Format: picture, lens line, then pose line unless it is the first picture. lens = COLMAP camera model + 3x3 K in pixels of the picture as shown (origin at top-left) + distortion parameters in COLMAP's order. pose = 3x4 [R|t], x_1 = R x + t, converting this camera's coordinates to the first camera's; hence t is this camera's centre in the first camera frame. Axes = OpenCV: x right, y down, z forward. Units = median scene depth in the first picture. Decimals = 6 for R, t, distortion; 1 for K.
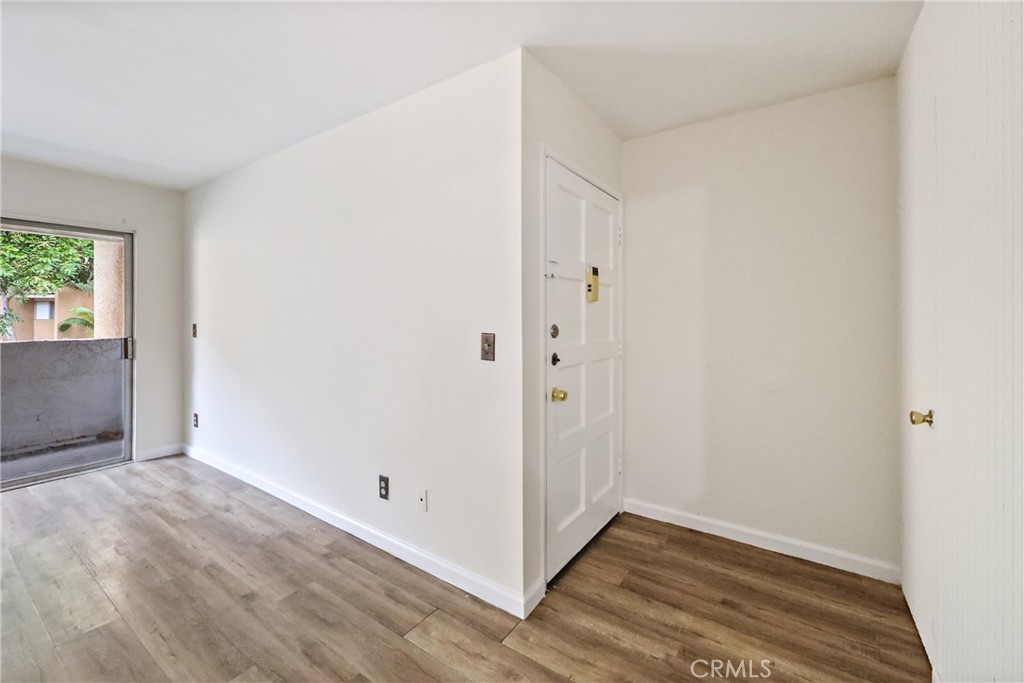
lens RADIAL K [[412.3, 0, 516.9], [0, 412.3, 320.1], [0, 0, 1]] dist [-0.000111, 0.000081]
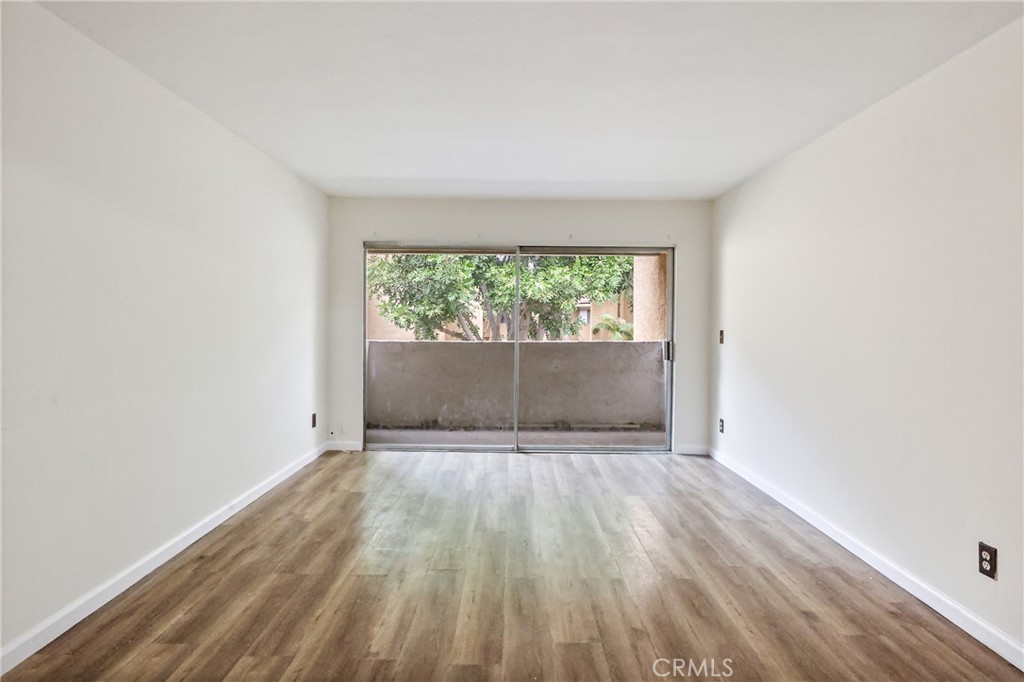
lens RADIAL K [[512.8, 0, 514.0], [0, 512.8, 334.8], [0, 0, 1]] dist [0.003487, 0.001398]
pose [[0.569132, 0.027302, -0.821793, -0.048147], [-0.016309, 0.999627, 0.021915, 0.001206], [0.822084, 0.000929, 0.569365, -0.160037]]
